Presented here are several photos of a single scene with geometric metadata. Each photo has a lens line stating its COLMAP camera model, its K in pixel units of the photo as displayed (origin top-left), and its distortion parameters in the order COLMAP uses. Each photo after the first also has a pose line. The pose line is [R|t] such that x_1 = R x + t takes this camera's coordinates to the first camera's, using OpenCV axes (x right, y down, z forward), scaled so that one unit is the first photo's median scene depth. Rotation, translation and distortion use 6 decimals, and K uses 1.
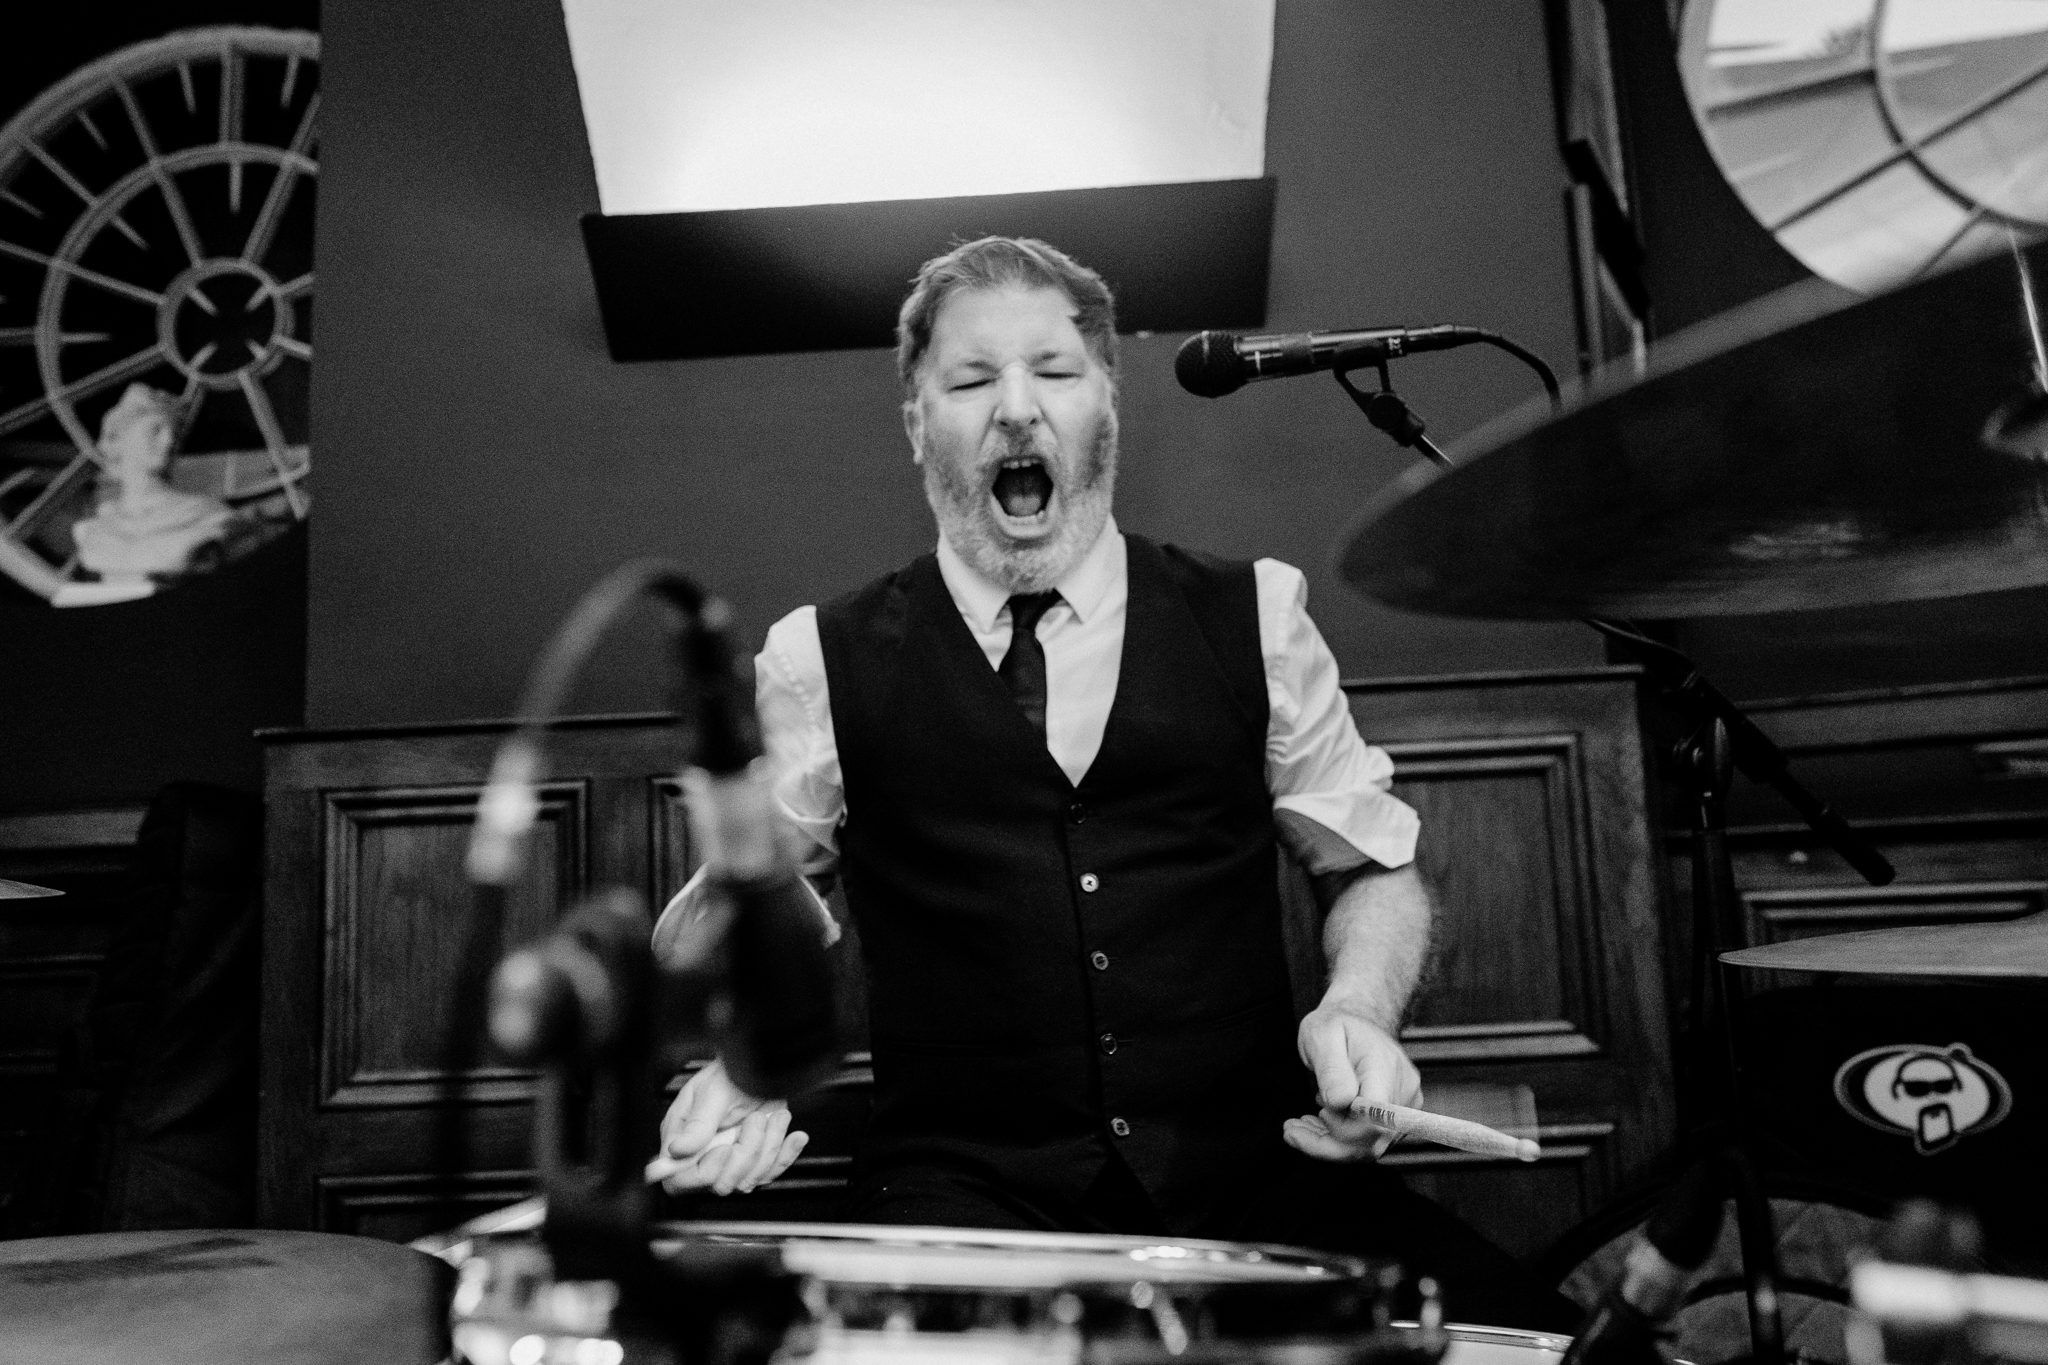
lens RADIAL K [[1481.3, 0, 1024.0], [0, 1481.3, 682.5], [0, 0, 1]] dist [0.000864, 0.001498]
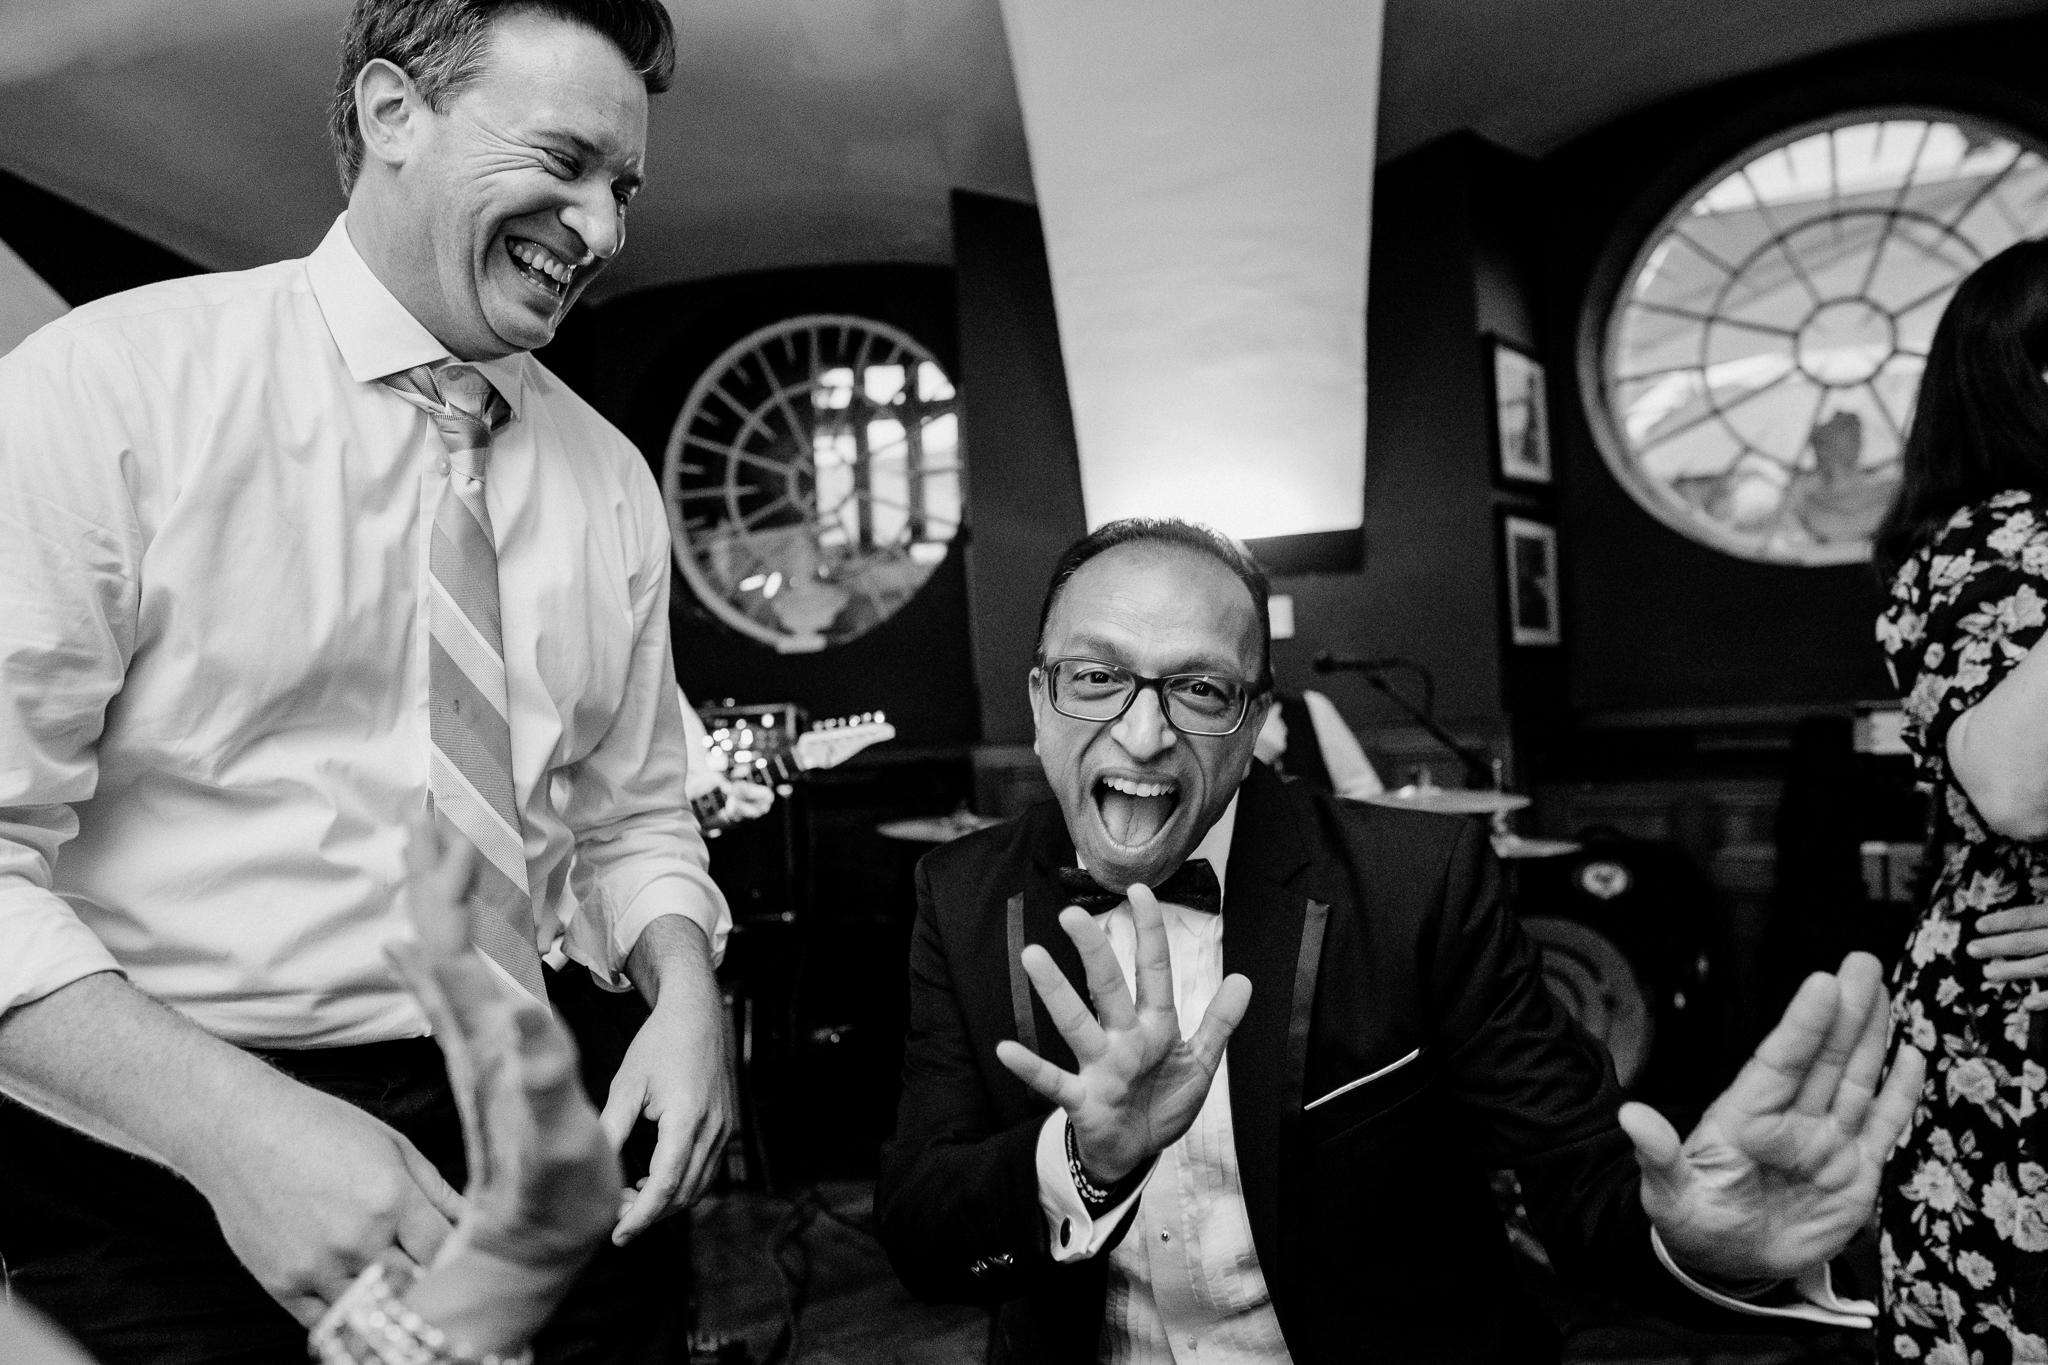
lens RADIAL K [[1481.3, 0, 1024.0], [0, 1481.3, 682.5], [0, 0, 1]] dist [0.000864, 0.001498]
pose [[0.984831, -0.035534, -0.169838, 0.012279], [0.060140, 0.988036, 0.142011, -0.239268], [0.162760, -0.150071, 0.975186, -0.797772]]
